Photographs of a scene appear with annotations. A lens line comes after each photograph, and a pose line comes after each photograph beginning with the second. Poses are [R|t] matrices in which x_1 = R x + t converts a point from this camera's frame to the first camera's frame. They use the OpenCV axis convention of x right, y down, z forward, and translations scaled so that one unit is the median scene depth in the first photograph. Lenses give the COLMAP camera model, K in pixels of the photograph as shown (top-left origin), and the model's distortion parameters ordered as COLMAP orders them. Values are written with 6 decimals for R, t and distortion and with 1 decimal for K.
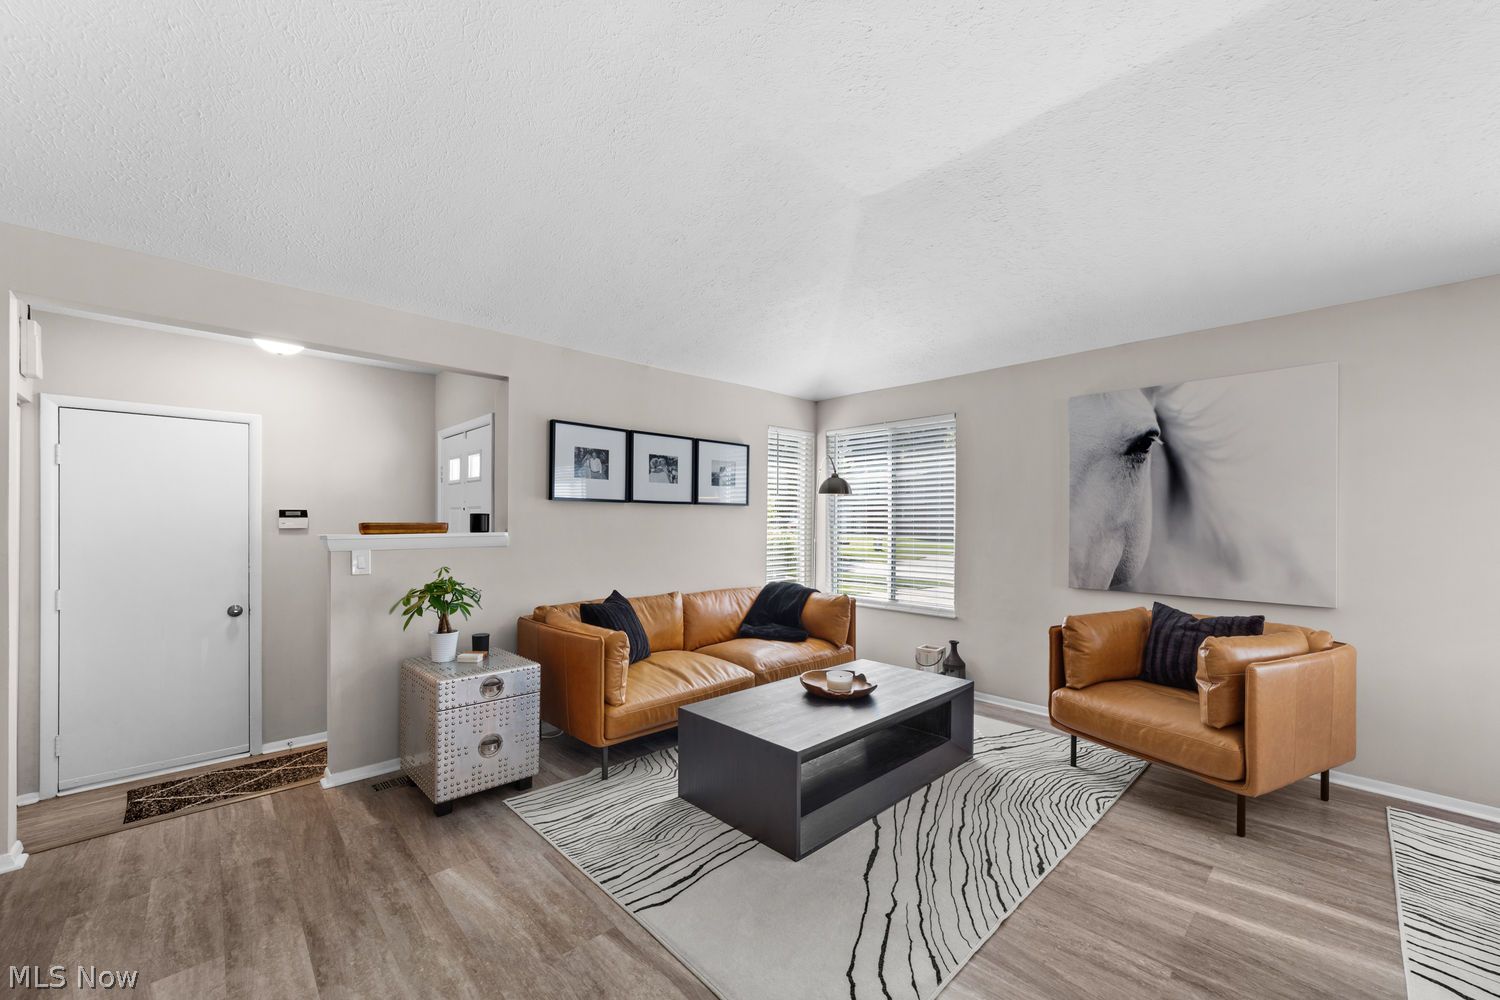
lens RADIAL K [[587.6, 0, 743.0], [0, 587.6, 518.3], [0, 0, 1]] dist [-0.015054, 0.007371]
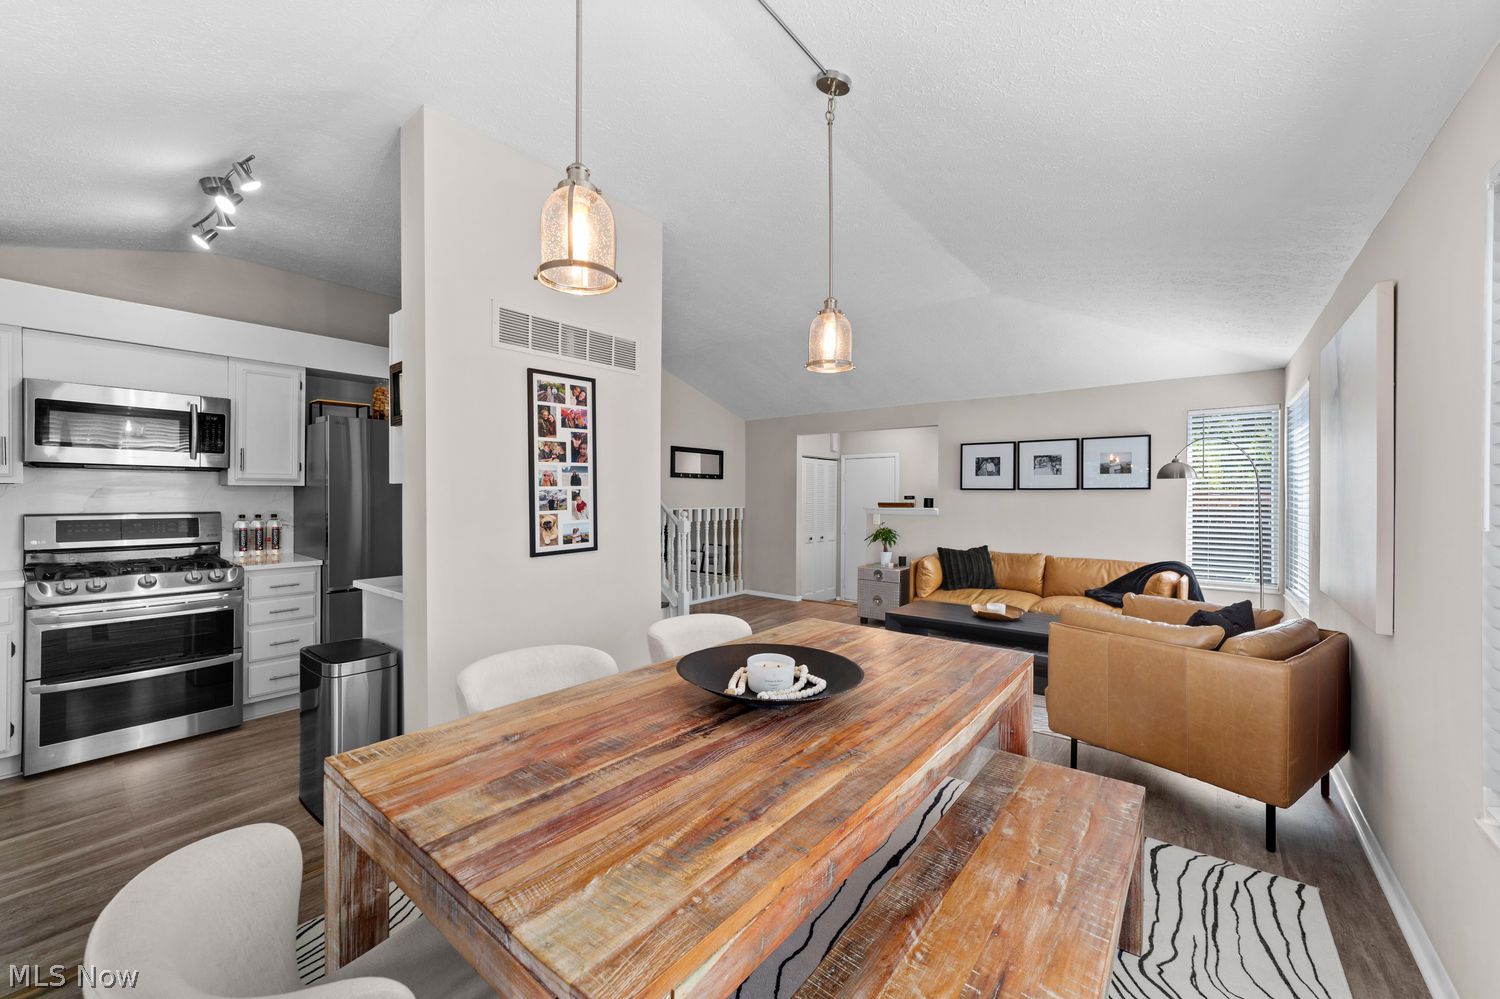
lens RADIAL K [[587.6, 0, 744.3], [0, 587.6, 497.1], [0, 0, 1]] dist [-0.015054, 0.007371]
pose [[0.140520, -0.001612, -0.990077, 1.662754], [0.003791, 0.999992, -0.001090, -0.014833], [0.990071, -0.003600, 0.140525, 0.155052]]
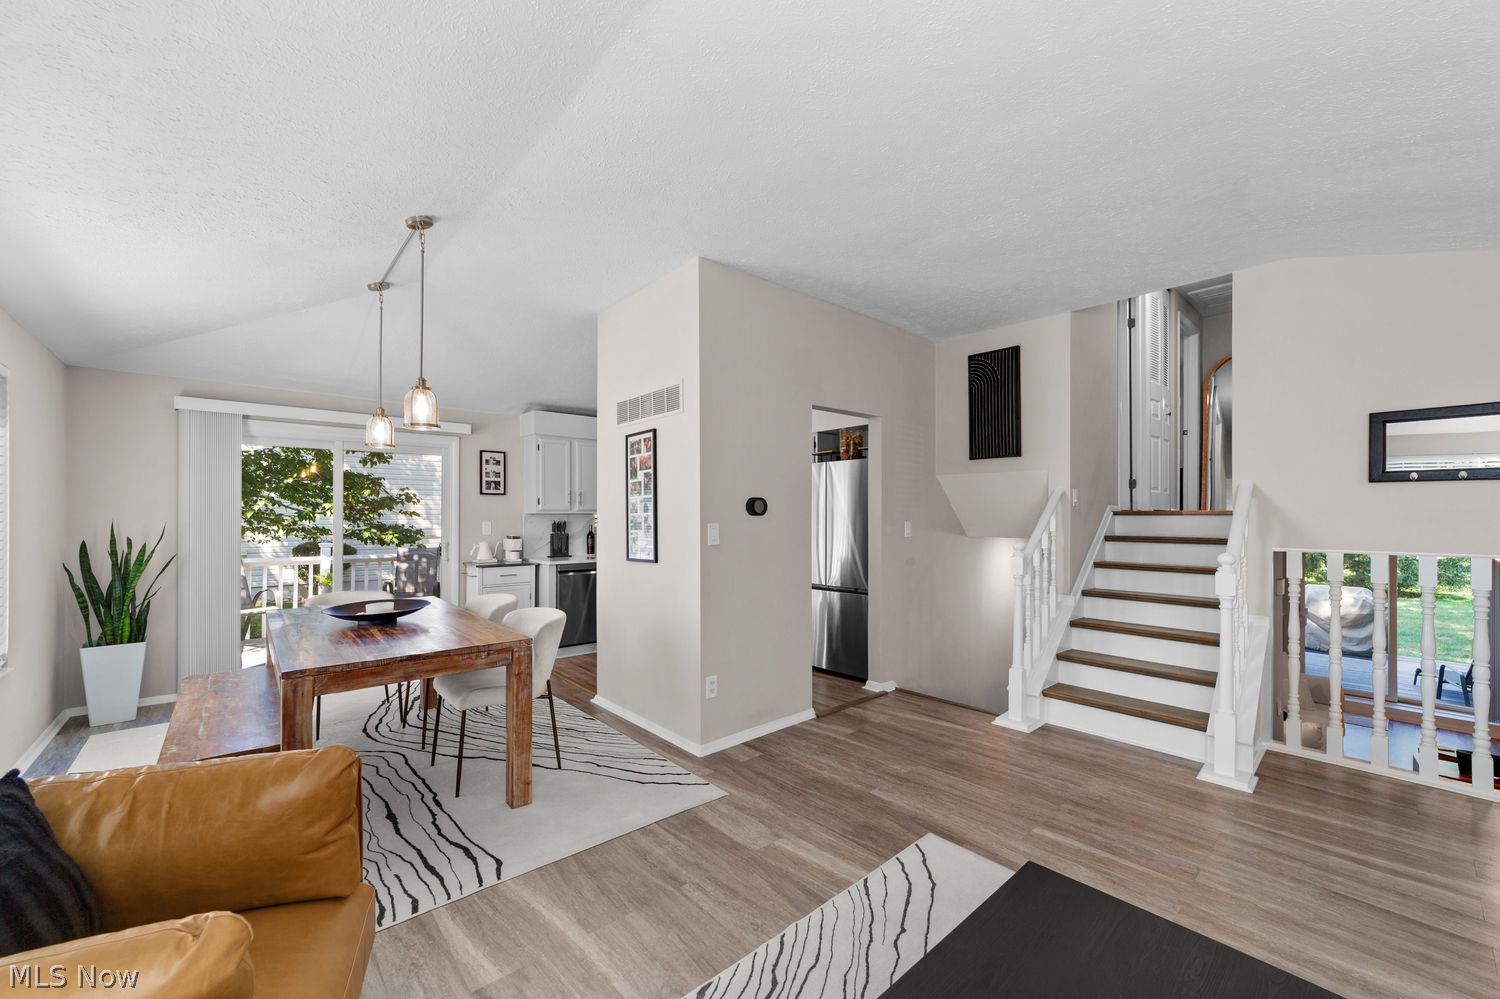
lens RADIAL K [[587.6, 0, 733.8], [0, 587.6, 512.1], [0, 0, 1]] dist [-0.015054, 0.007371]
pose [[-0.998883, -0.007520, 0.046658, 0.336984], [-0.008163, 0.999874, -0.013602, -0.020576], [-0.046550, -0.013967, -0.998818, 1.370394]]
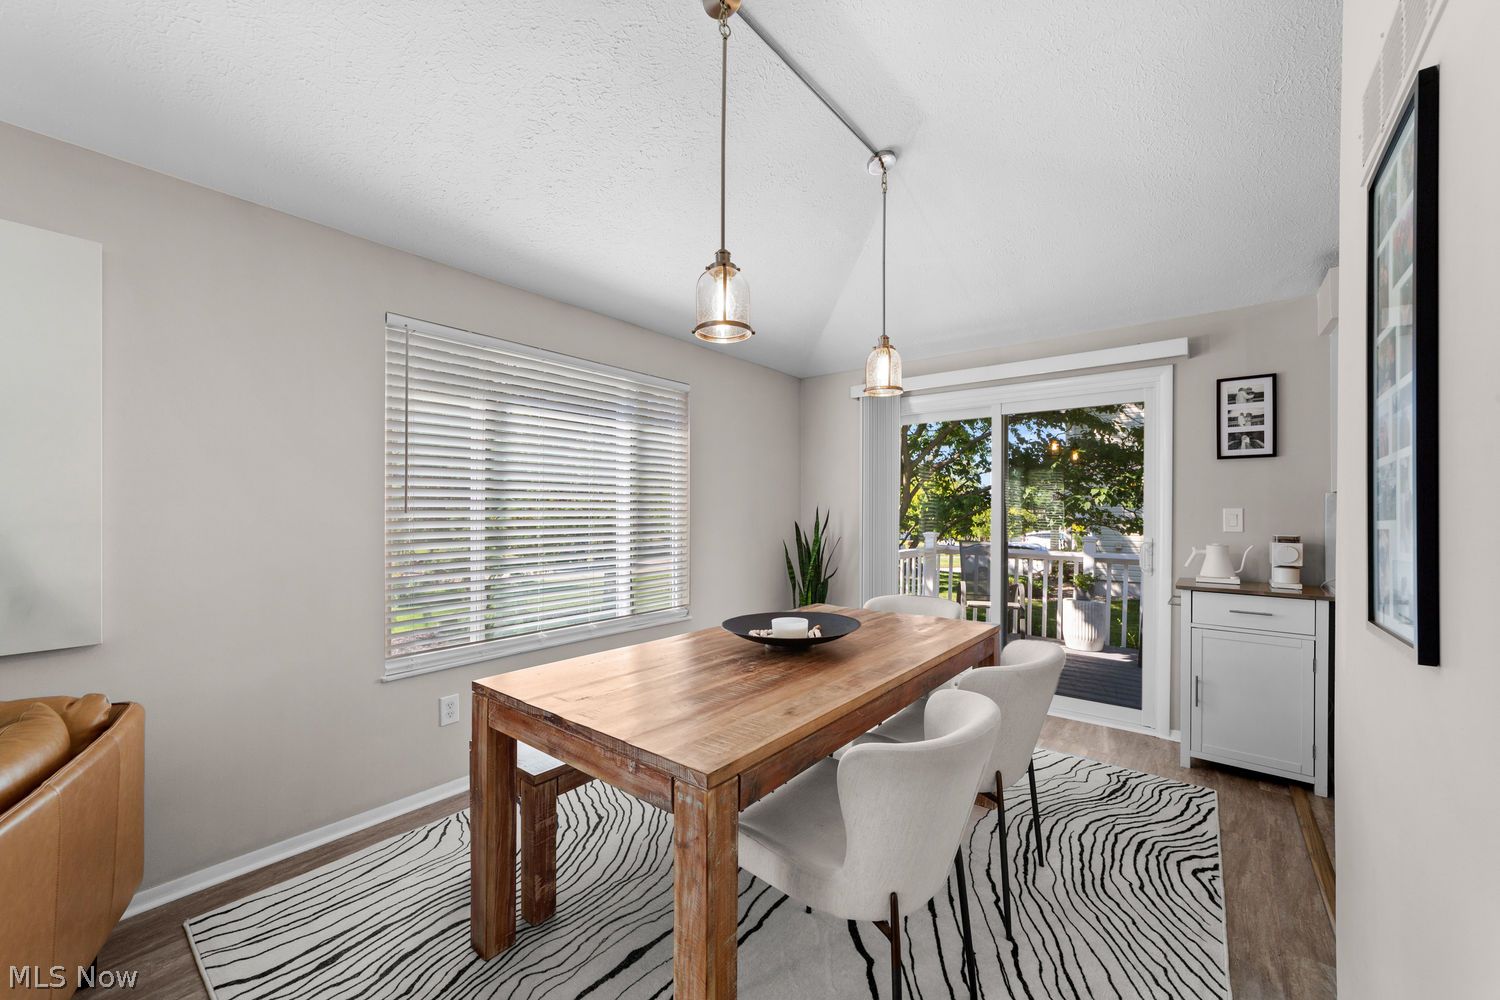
lens RADIAL K [[587.6, 0, 745.0], [0, 587.6, 510.4], [0, 0, 1]] dist [-0.015054, 0.007371]
pose [[-0.137915, -0.011221, 0.990380, 0.322200], [-0.012247, 0.999879, 0.009623, -0.003073], [-0.990368, -0.010802, -0.138036, 0.423830]]
